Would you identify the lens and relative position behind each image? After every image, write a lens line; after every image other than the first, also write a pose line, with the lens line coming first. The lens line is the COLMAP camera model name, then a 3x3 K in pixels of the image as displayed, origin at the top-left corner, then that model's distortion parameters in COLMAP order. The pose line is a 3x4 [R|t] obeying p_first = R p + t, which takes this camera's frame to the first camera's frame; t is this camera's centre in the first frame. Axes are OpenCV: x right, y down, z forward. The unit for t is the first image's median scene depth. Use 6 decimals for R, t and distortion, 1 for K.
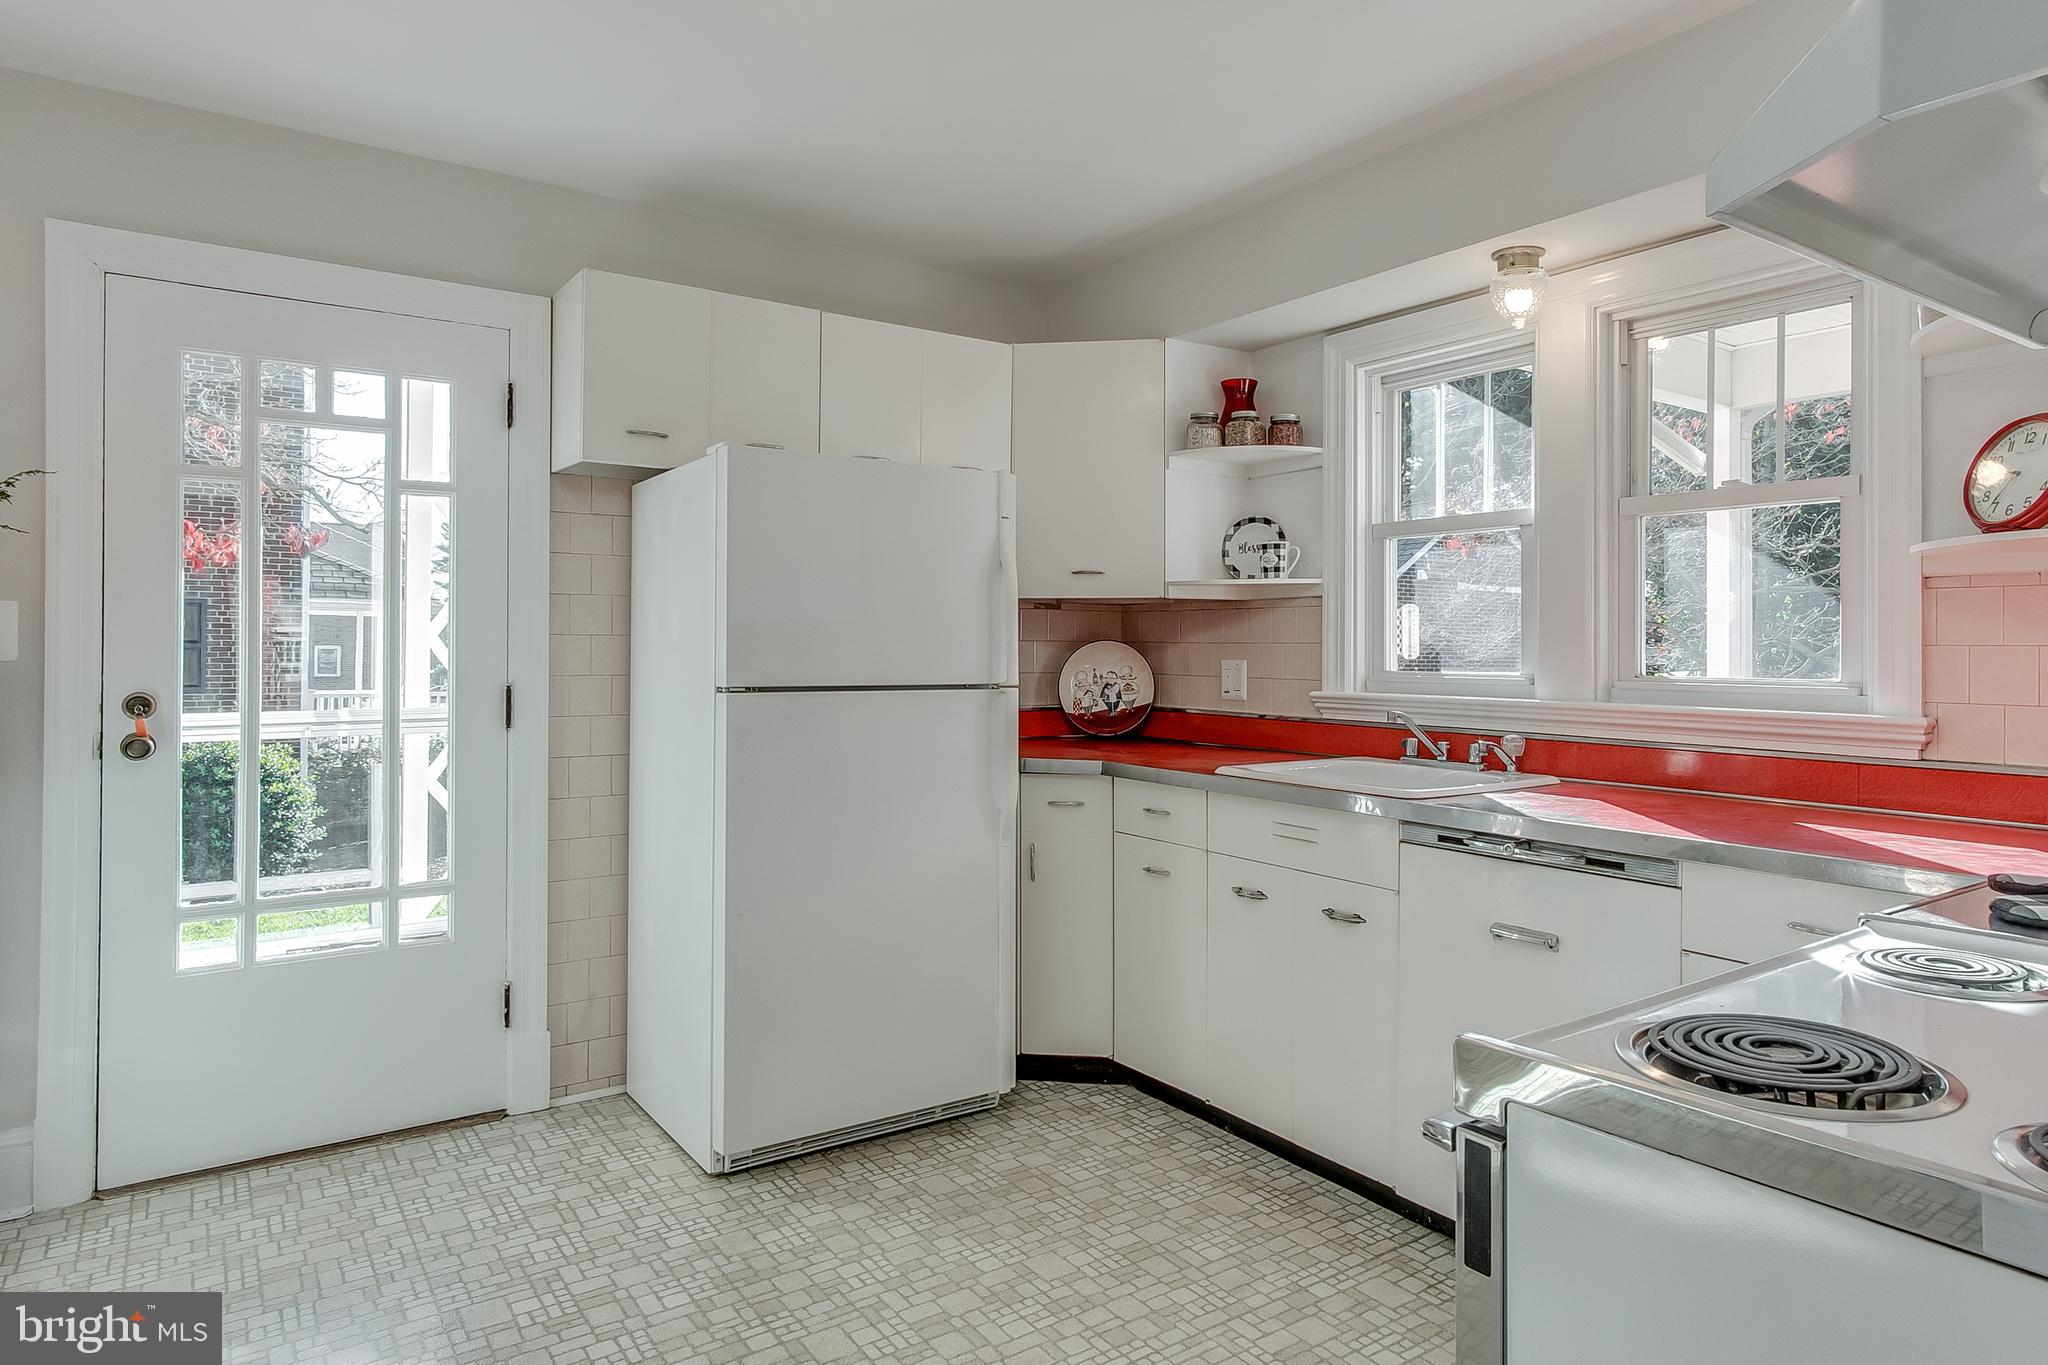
lens RADIAL K [[1170.2, 0, 1026.8], [0, 1170.2, 644.8], [0, 0, 1]] dist [-0.002148, -0.000381]
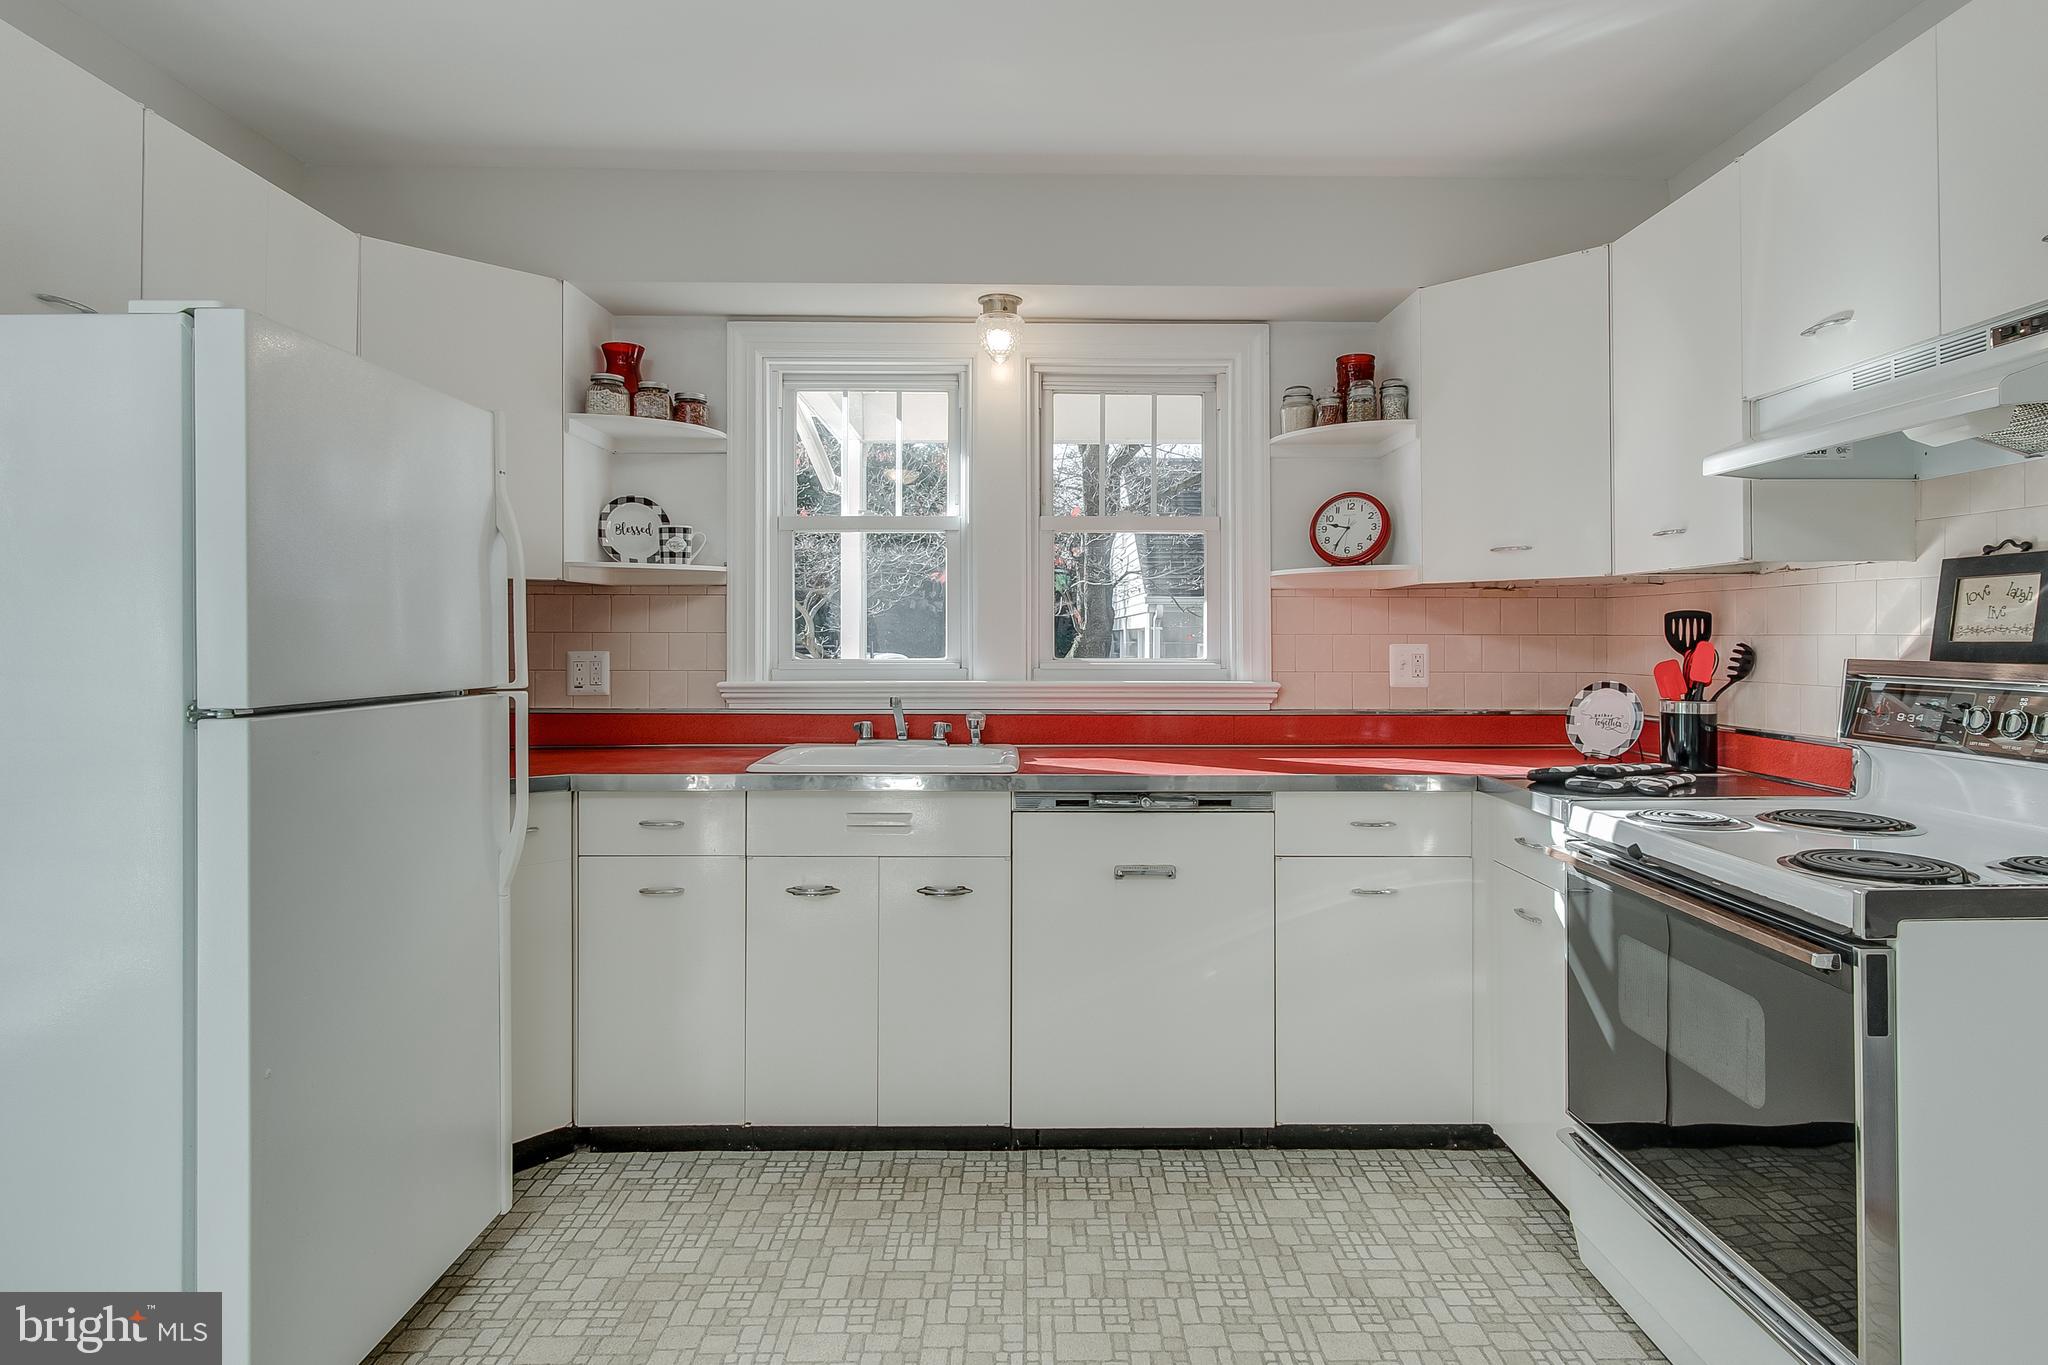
lens RADIAL K [[1115.6, 0, 1026.5], [0, 1115.6, 636.4], [0, 0, 1]] dist [0.004375, 0.000414]
pose [[0.590463, -0.004607, 0.807051, -0.415029], [0.000691, 0.999986, 0.005203, -0.003497], [-0.807064, -0.002515, 0.590458, 0.283248]]
